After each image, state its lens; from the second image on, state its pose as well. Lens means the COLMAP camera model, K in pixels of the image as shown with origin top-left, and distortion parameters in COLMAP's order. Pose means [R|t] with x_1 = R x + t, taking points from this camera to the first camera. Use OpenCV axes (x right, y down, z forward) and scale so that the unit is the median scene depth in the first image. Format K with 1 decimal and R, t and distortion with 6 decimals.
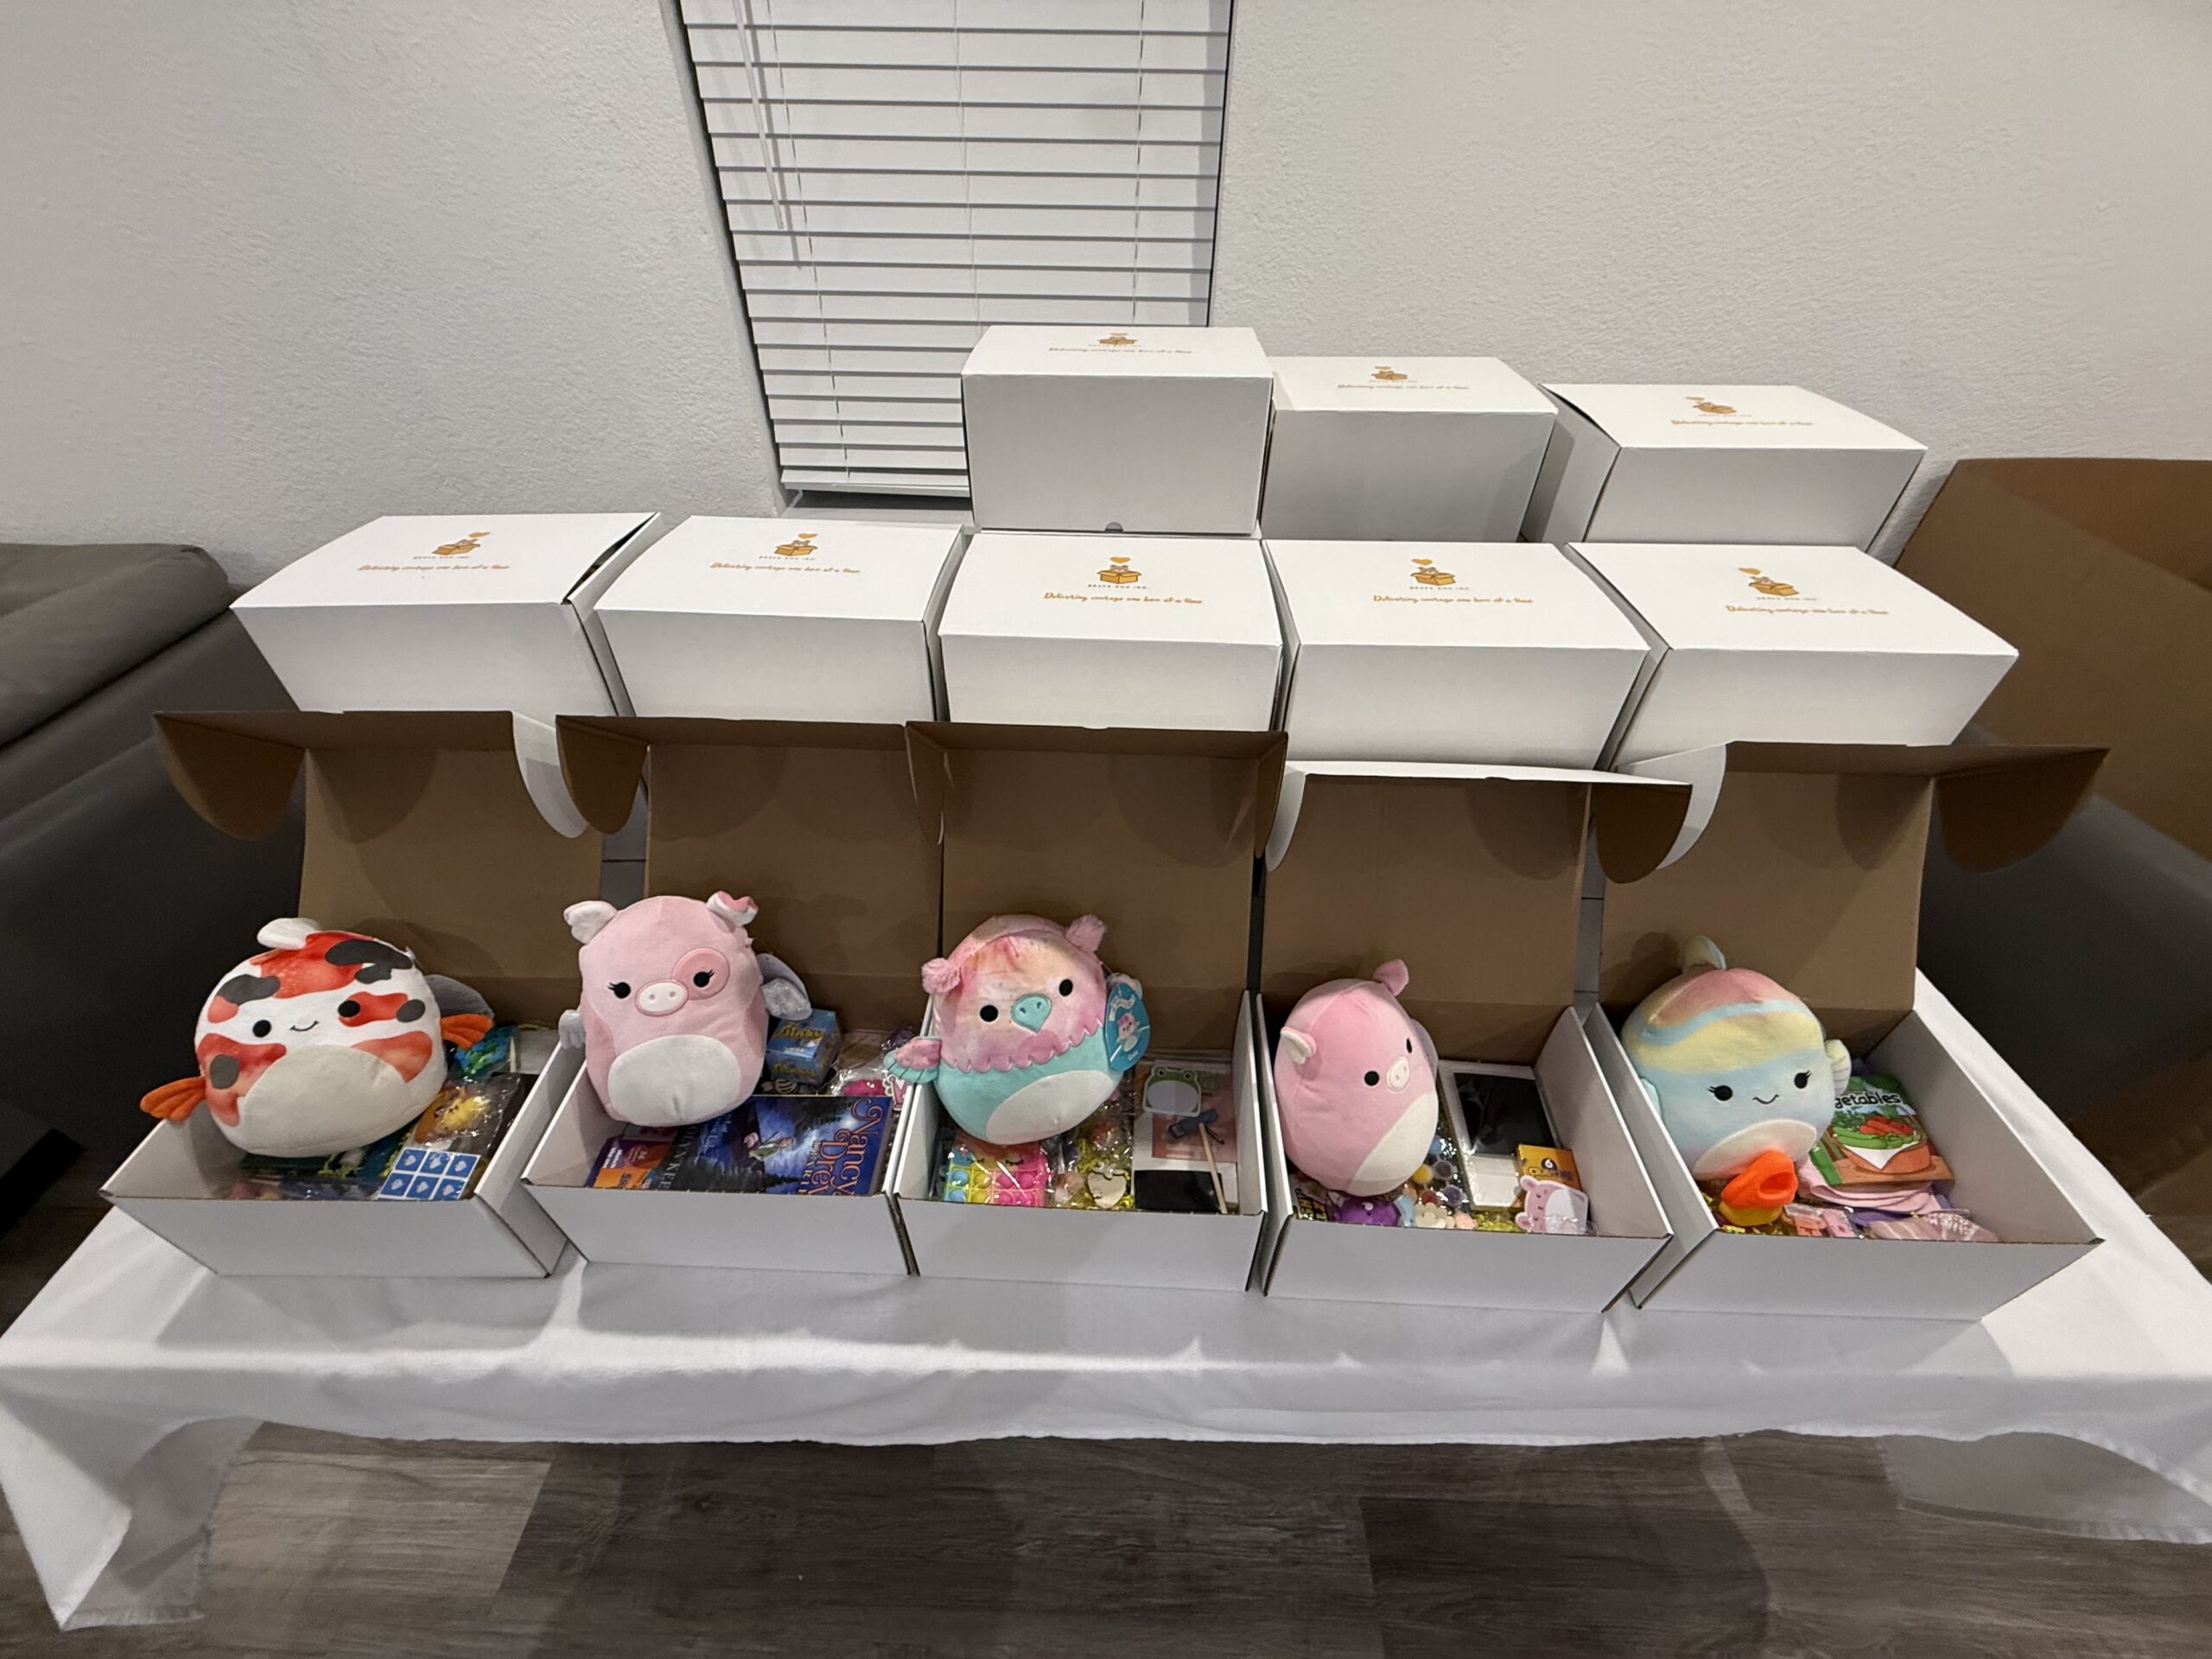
lens RADIAL K [[885.5, 0, 1110.3], [0, 885.5, 838.0], [0, 0, 1]] dist [-0.014338, -0.000244]
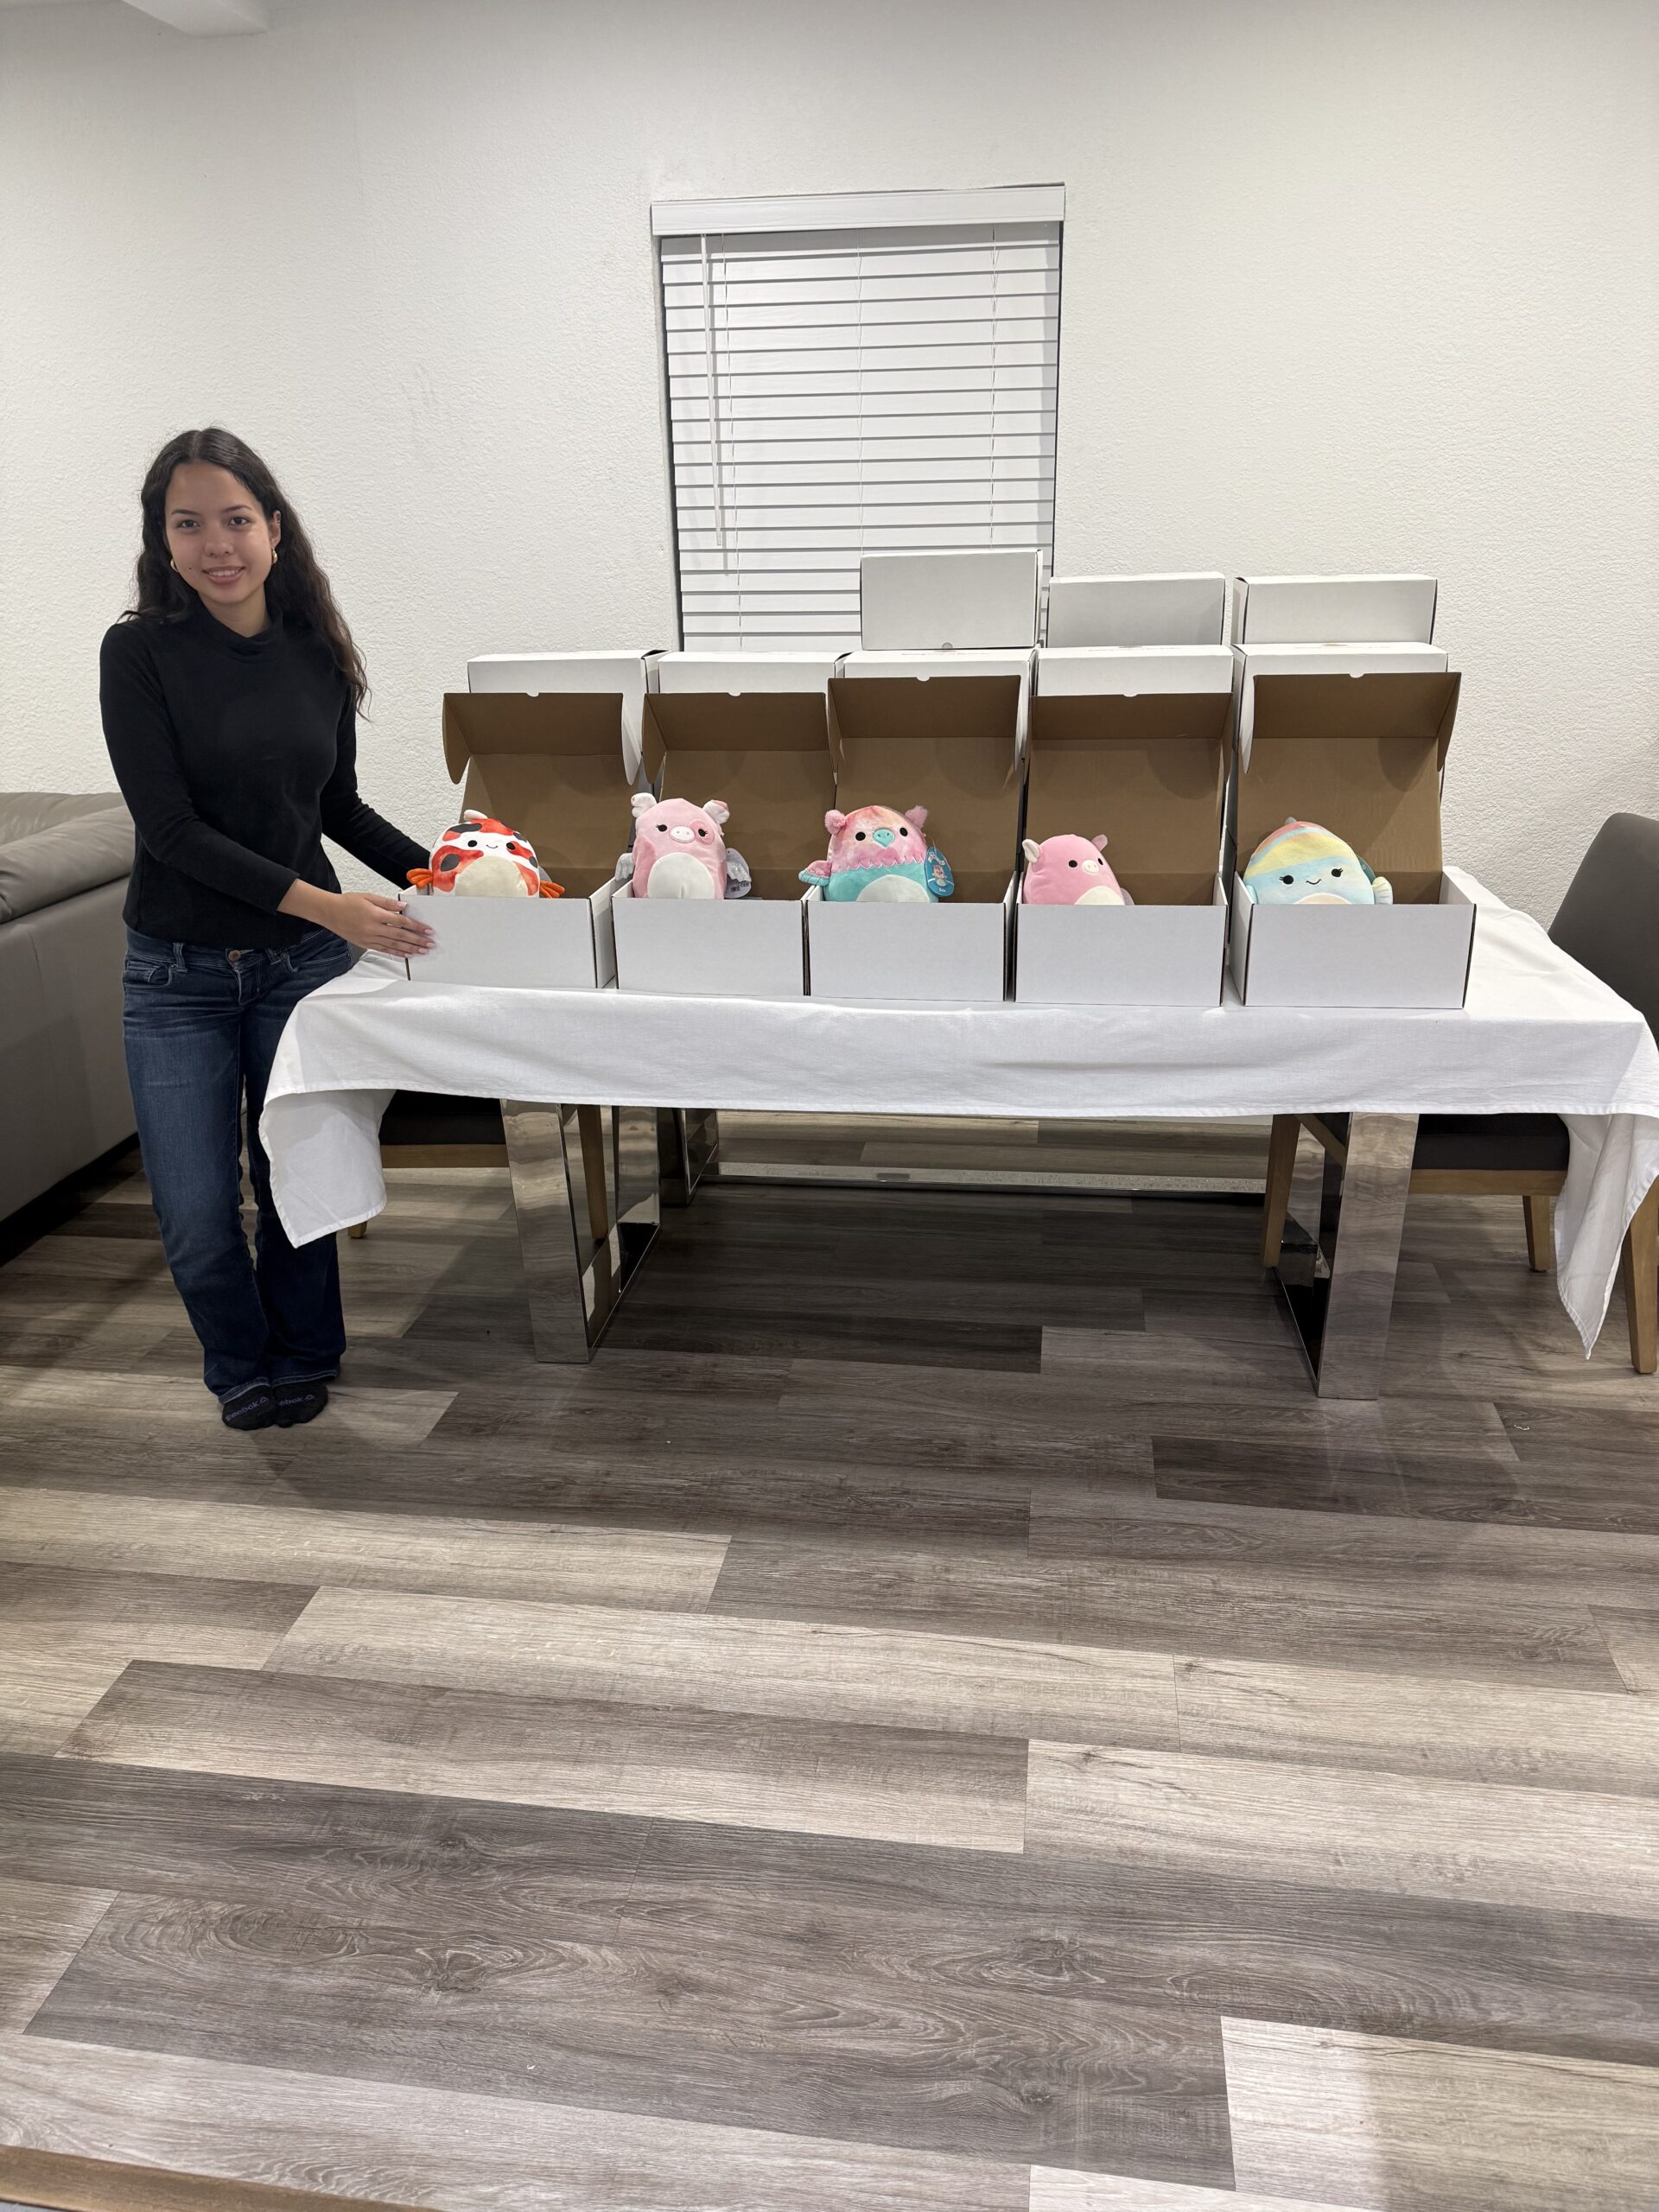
lens RADIAL K [[1556.8, 0, 829.7], [0, 1556.8, 1104.4], [0, 0, 1]] dist [0.005986, -0.000752]
pose [[0.990822, 0.012740, -0.134570, 0.227176], [-0.057919, 0.939543, -0.337497, 1.722663], [0.122134, 0.342193, 0.931658, -1.719343]]
